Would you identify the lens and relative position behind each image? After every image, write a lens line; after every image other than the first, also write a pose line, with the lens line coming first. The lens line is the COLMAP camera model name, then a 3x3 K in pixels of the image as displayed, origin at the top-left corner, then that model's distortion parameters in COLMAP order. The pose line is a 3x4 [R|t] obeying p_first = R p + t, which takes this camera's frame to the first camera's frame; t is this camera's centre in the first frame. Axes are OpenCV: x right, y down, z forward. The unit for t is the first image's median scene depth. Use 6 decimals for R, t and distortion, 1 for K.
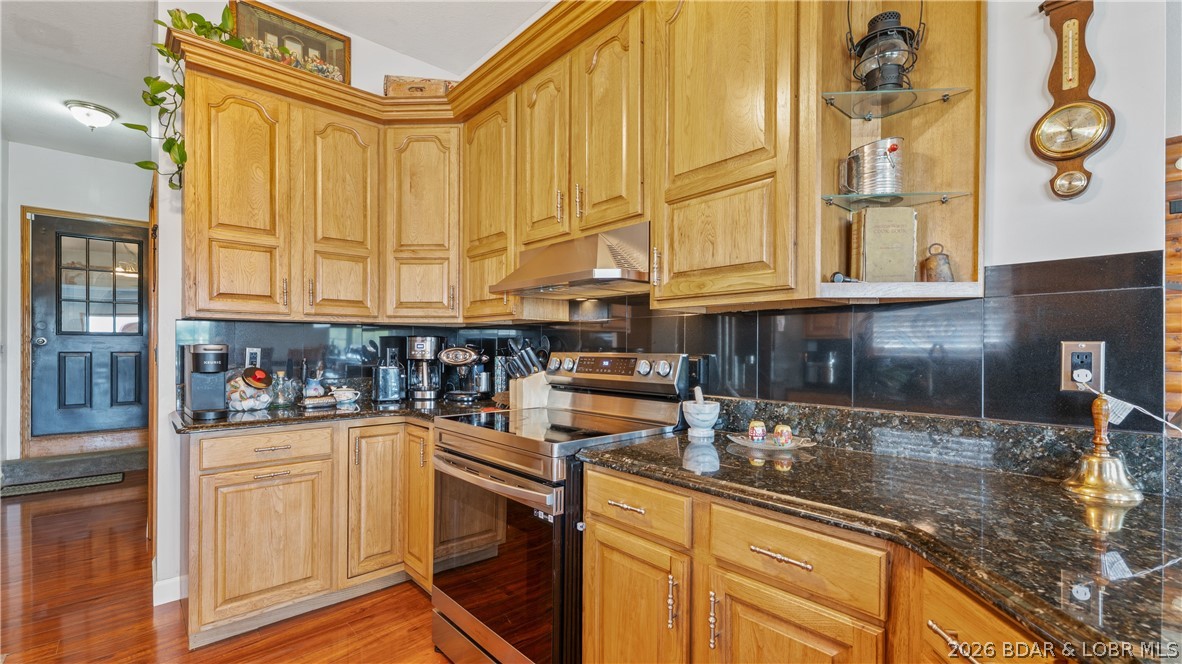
lens RADIAL K [[498.3, 0, 577.0], [0, 498.3, 347.7], [0, 0, 1]] dist [0.001352, 0.000024]
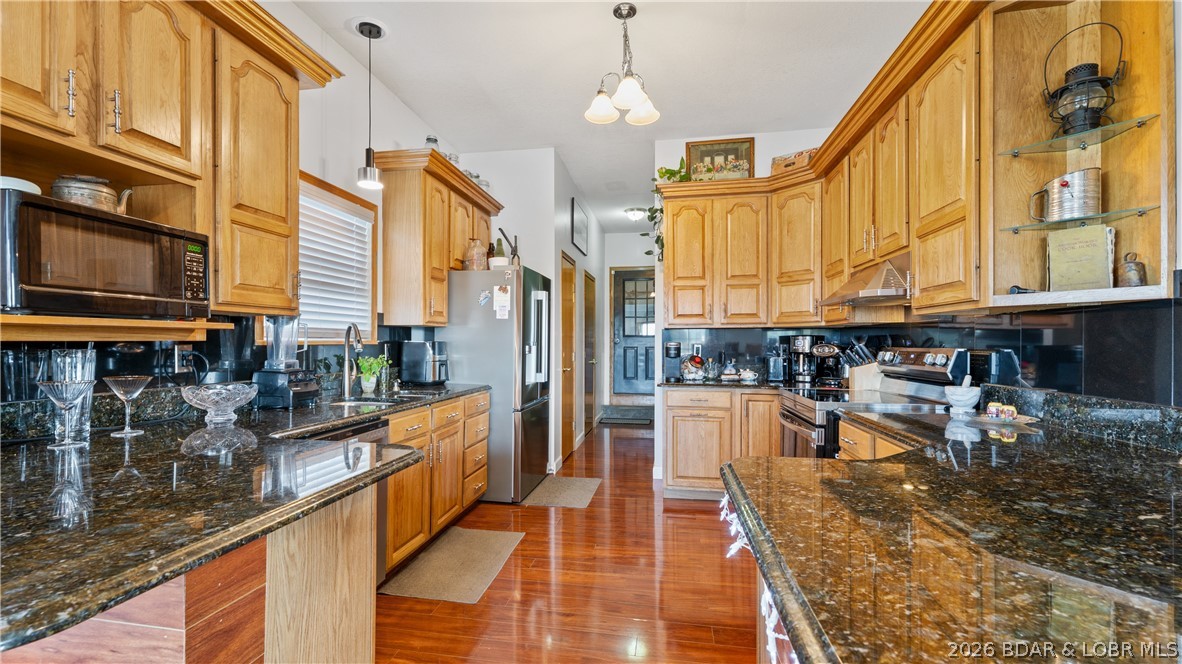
lens RADIAL K [[498.3, 0, 577.0], [0, 498.3, 347.7], [0, 0, 1]] dist [0.001352, 0.000024]
pose [[0.612653, 0.005032, -0.790336, 0.480136], [0.000112, 0.999979, 0.006454, 0.001177], [0.790352, -0.004043, 0.612640, -0.400910]]
